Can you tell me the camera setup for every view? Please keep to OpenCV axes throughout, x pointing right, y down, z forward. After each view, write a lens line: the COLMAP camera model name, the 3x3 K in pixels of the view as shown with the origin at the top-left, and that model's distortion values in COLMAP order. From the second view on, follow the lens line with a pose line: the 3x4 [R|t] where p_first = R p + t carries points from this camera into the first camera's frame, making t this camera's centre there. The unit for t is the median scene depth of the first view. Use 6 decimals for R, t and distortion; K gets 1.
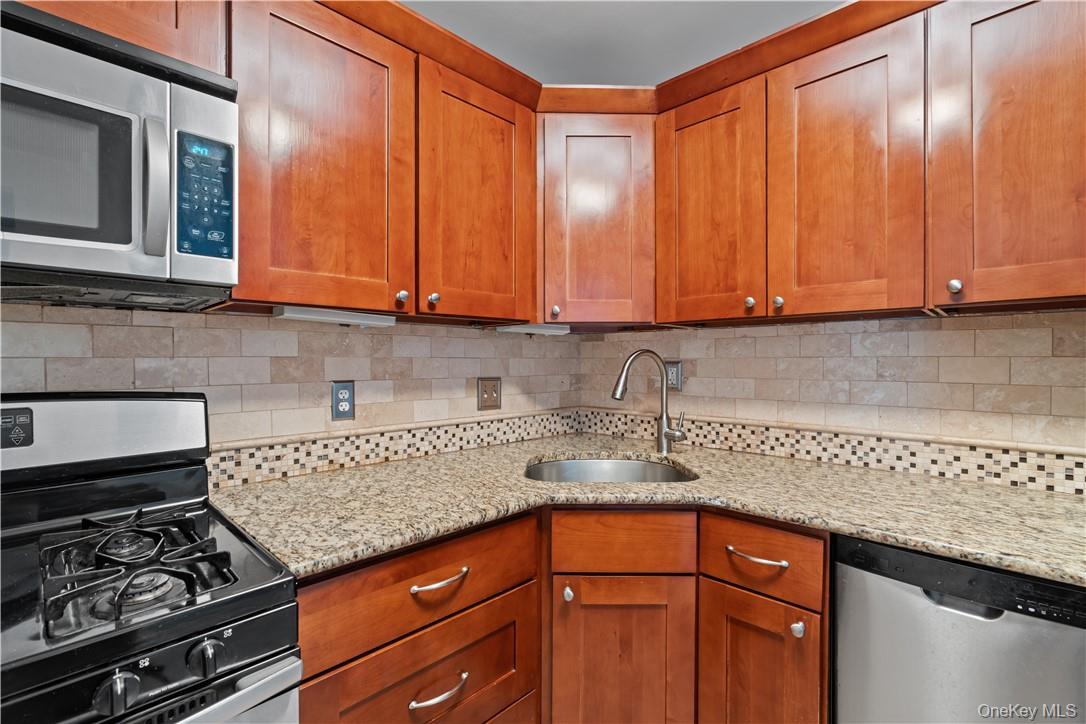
lens RADIAL K [[489.5, 0, 542.0], [0, 489.5, 364.5], [0, 0, 1]] dist [-0.011912, 0.004126]
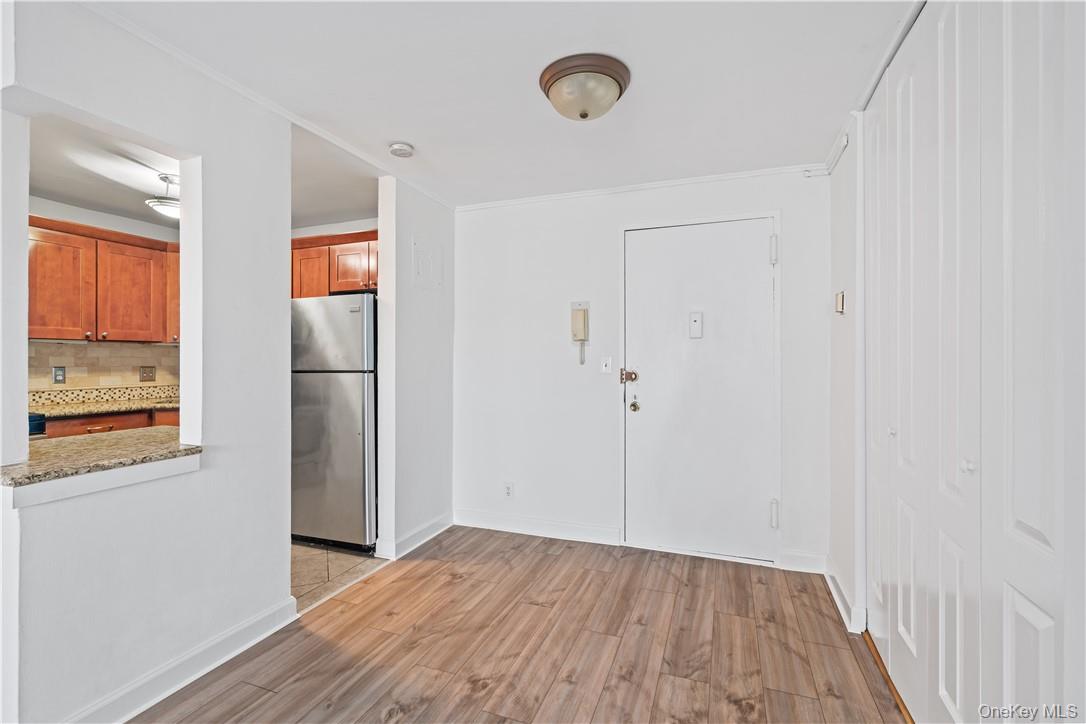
lens RADIAL K [[489.5, 0, 538.8], [0, 489.5, 359.0], [0, 0, 1]] dist [-0.011912, 0.004126]
pose [[0.918768, -0.000062, 0.394798, 0.801075], [0.003292, 0.999966, -0.007504, 0.020945], [-0.394785, 0.008194, 0.918737, -2.084580]]
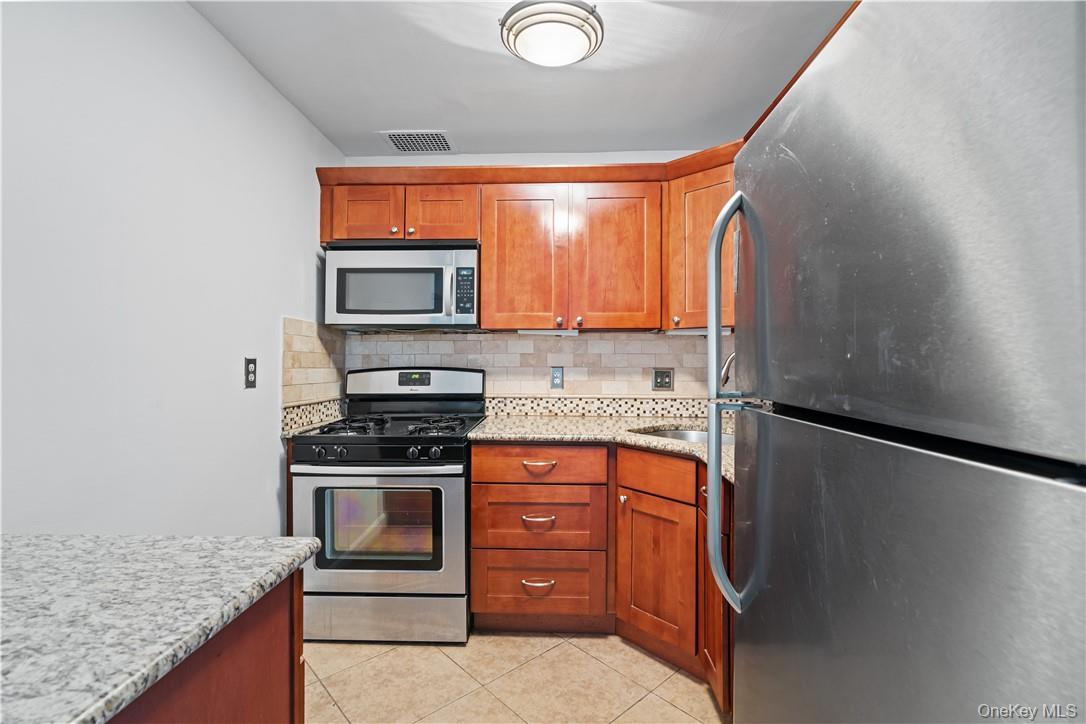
lens RADIAL K [[489.5, 0, 545.9], [0, 489.5, 353.6], [0, 0, 1]] dist [-0.011912, 0.004126]
pose [[0.671493, -0.003104, -0.741005, 0.912032], [-0.008090, 0.999901, -0.011520, 0.006058], [0.740967, 0.013730, 0.671401, -0.242572]]
